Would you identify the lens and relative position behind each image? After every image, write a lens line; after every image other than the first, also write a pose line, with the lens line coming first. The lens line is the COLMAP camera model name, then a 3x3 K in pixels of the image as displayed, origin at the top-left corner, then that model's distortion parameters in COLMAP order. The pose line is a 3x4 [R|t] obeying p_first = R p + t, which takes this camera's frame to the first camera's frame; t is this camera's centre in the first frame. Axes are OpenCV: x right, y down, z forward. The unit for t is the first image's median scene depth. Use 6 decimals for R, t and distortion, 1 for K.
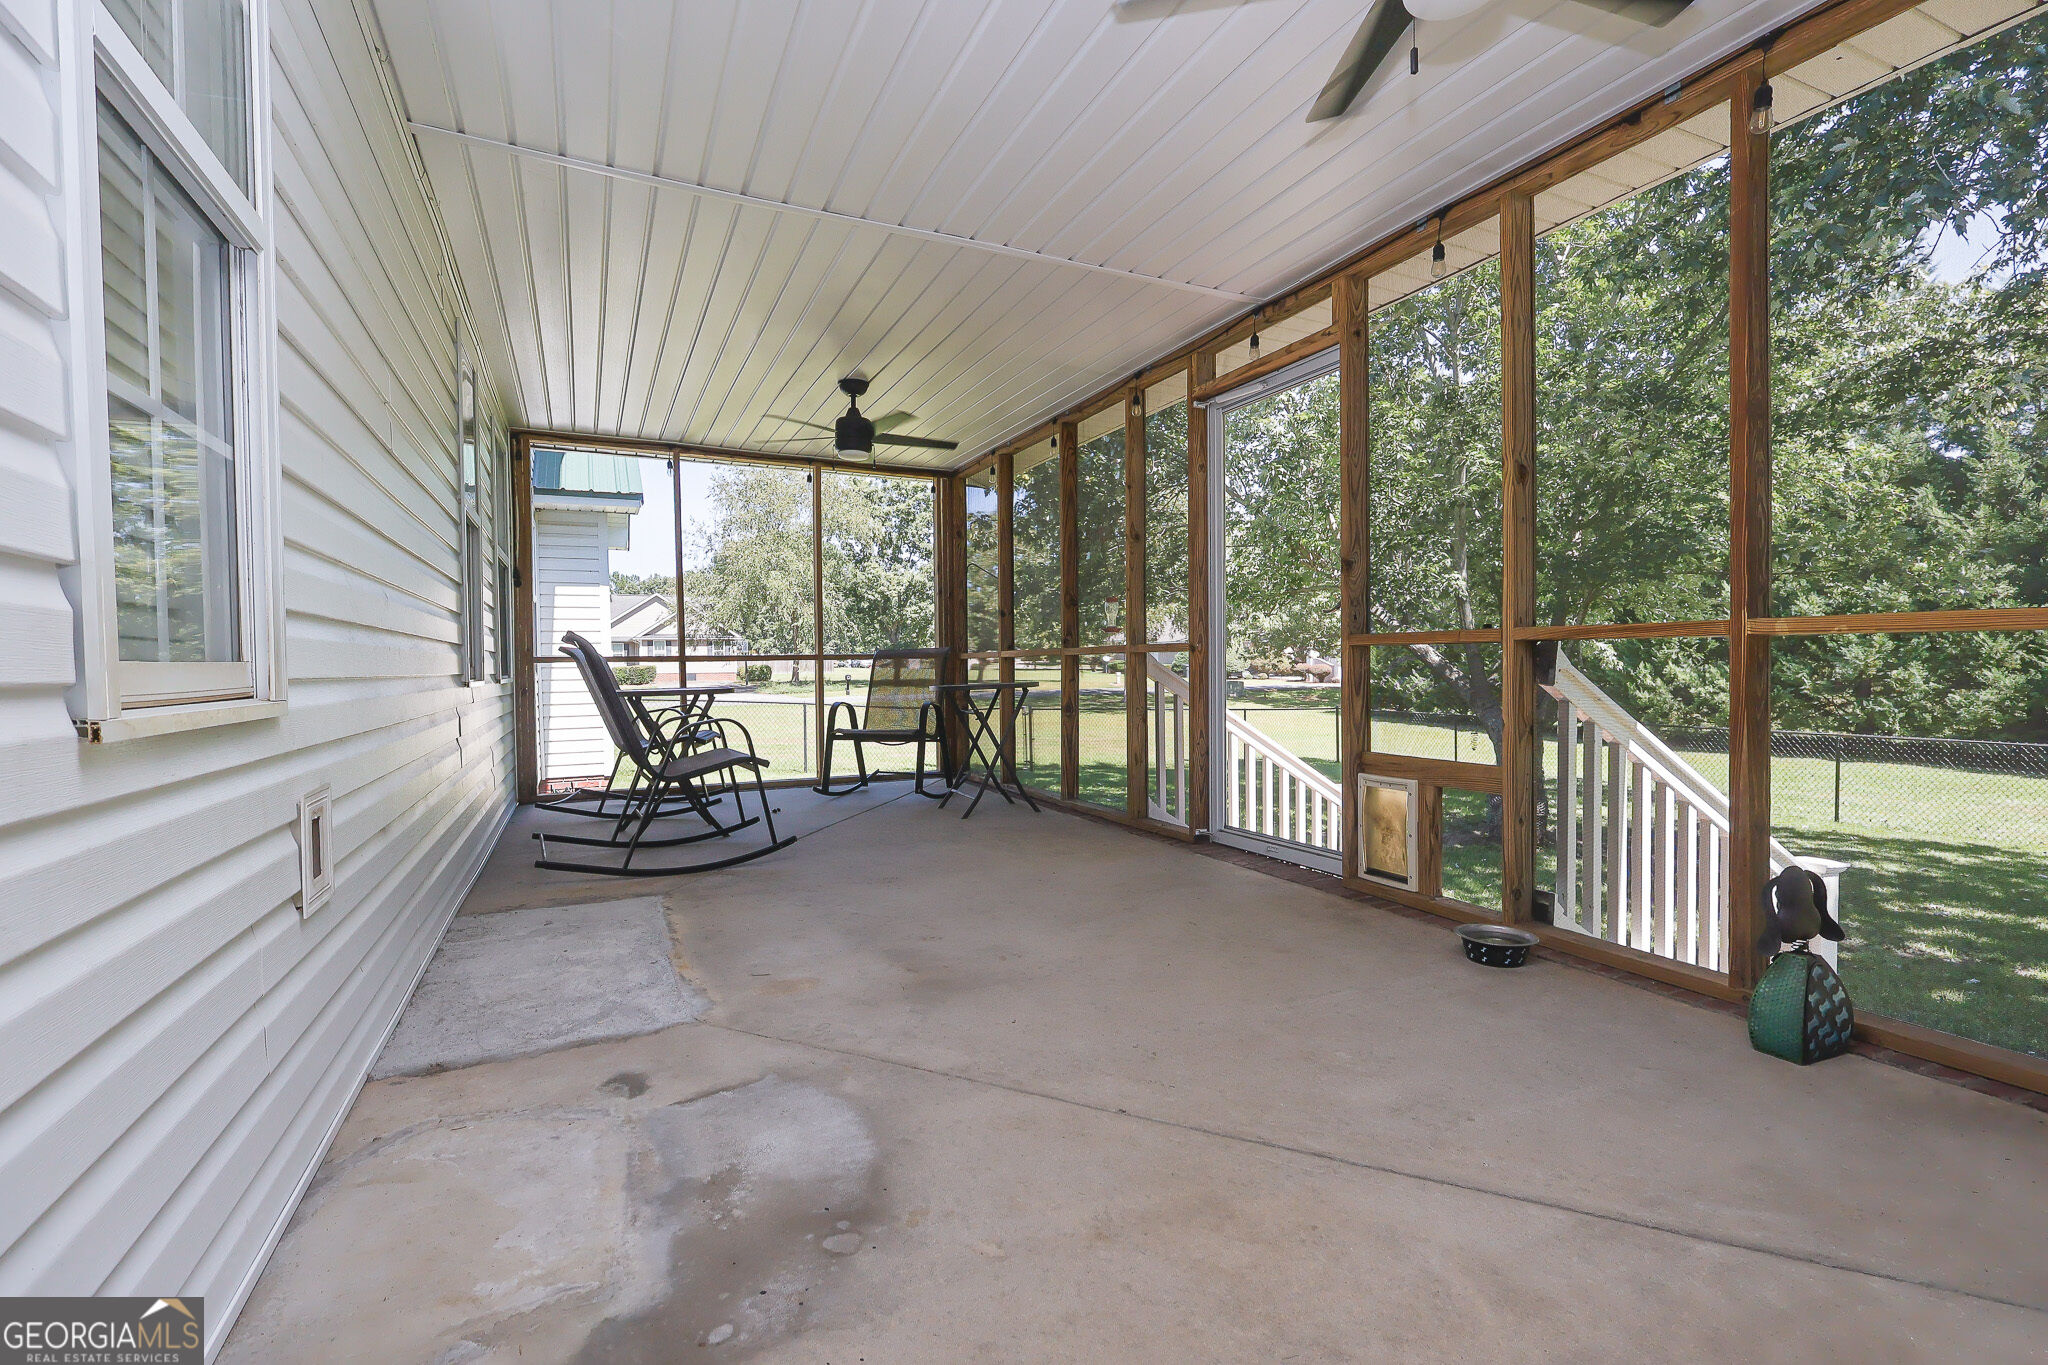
lens RADIAL K [[944.3, 0, 1006.8], [0, 944.3, 686.5], [0, 0, 1]] dist [-0.002816, 0.001319]
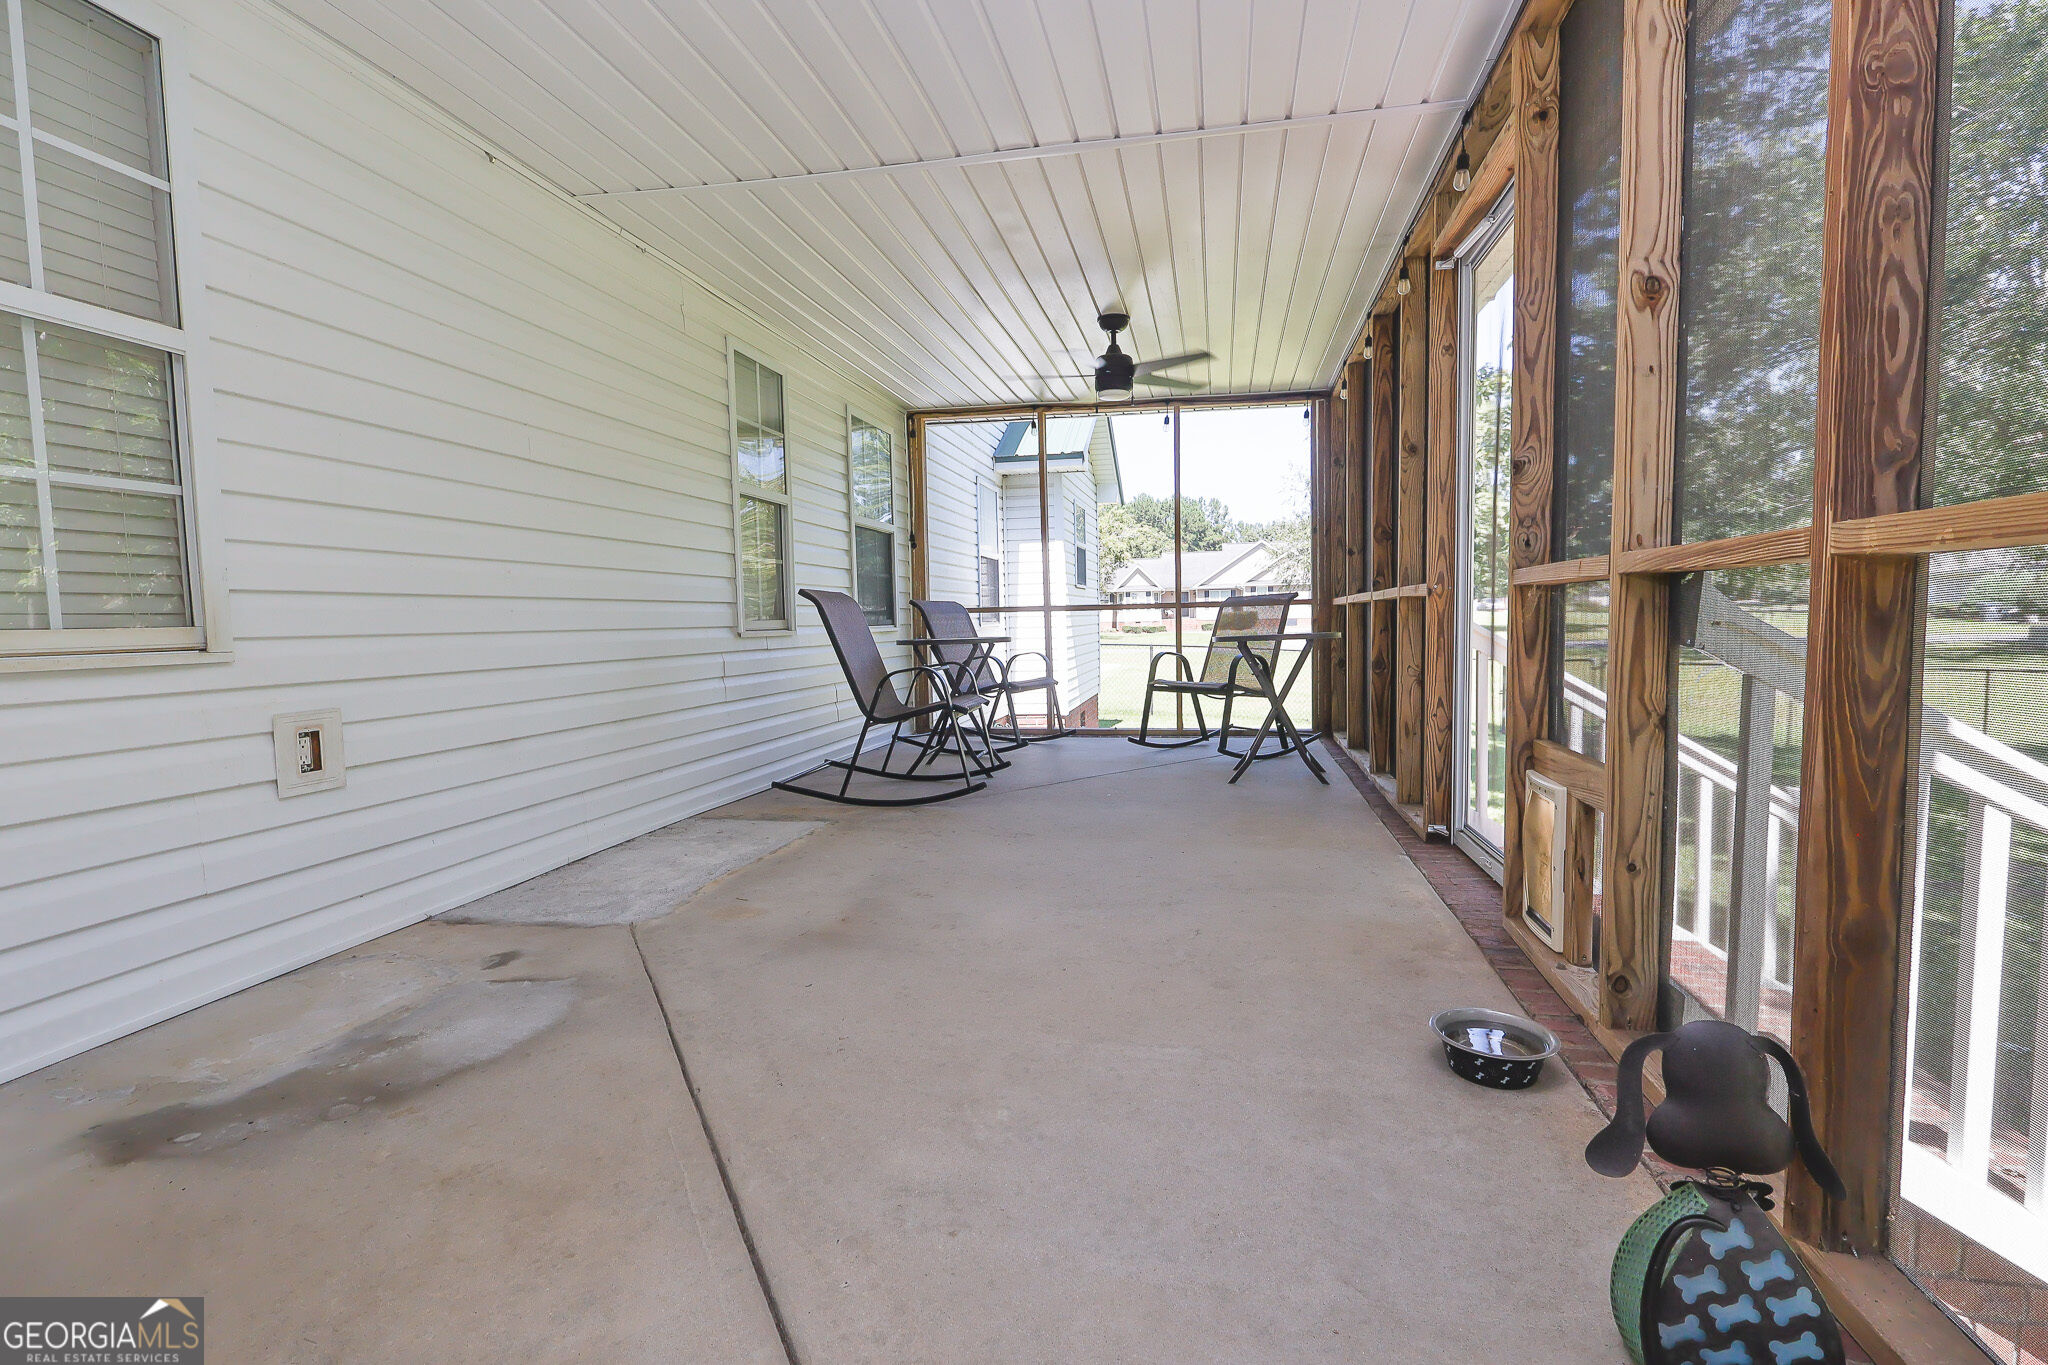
lens RADIAL K [[944.3, 0, 1013.9], [0, 944.3, 684.1], [0, 0, 1]] dist [-0.002816, 0.001319]
pose [[0.804802, 0.034925, -0.592514, 0.710250], [-0.001750, 0.998403, 0.056473, -0.013340], [0.593540, -0.044413, 0.803578, 0.332824]]
